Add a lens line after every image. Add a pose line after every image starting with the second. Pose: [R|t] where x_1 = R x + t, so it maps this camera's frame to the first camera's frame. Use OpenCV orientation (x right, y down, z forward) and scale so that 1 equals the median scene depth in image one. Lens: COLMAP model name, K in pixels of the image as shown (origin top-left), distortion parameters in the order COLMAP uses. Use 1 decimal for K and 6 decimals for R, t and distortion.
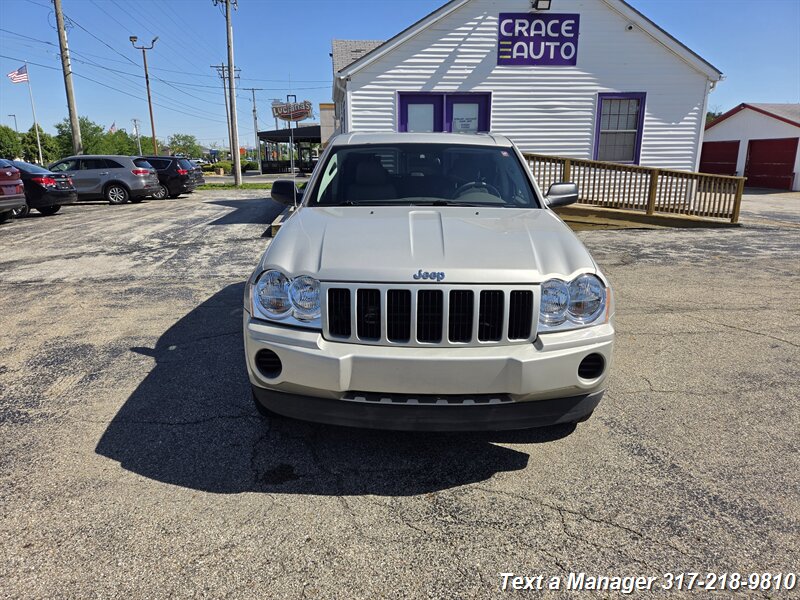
lens RADIAL K [[525.0, 0, 400.0], [0, 525.0, 282.9], [0, 0, 1]] dist [0.063800, -0.057789]
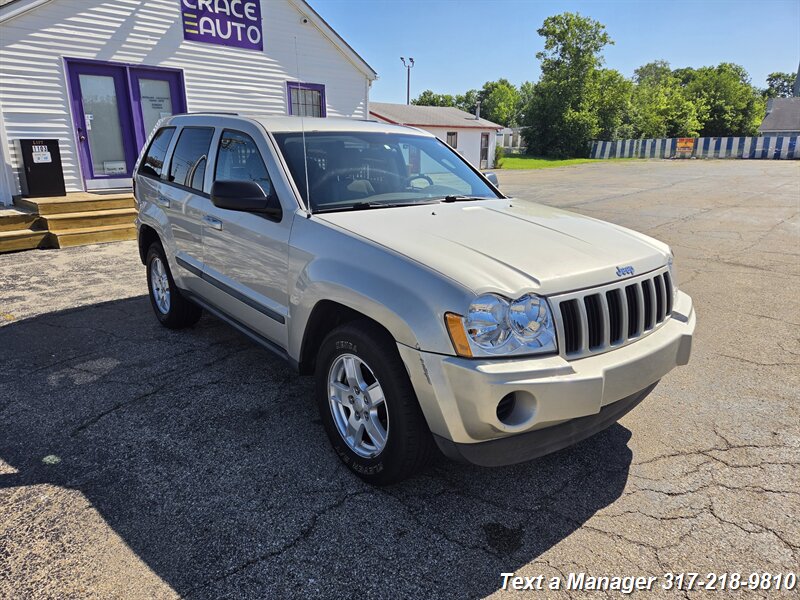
lens RADIAL K [[525.0, 0, 400.0], [0, 525.0, 282.9], [0, 0, 1]] dist [0.063800, -0.057789]
pose [[0.765559, -0.158160, 0.623623, -0.162060], [0.142735, 0.986910, 0.075074, -0.023065], [-0.627333, 0.031540, 0.778112, 0.089885]]
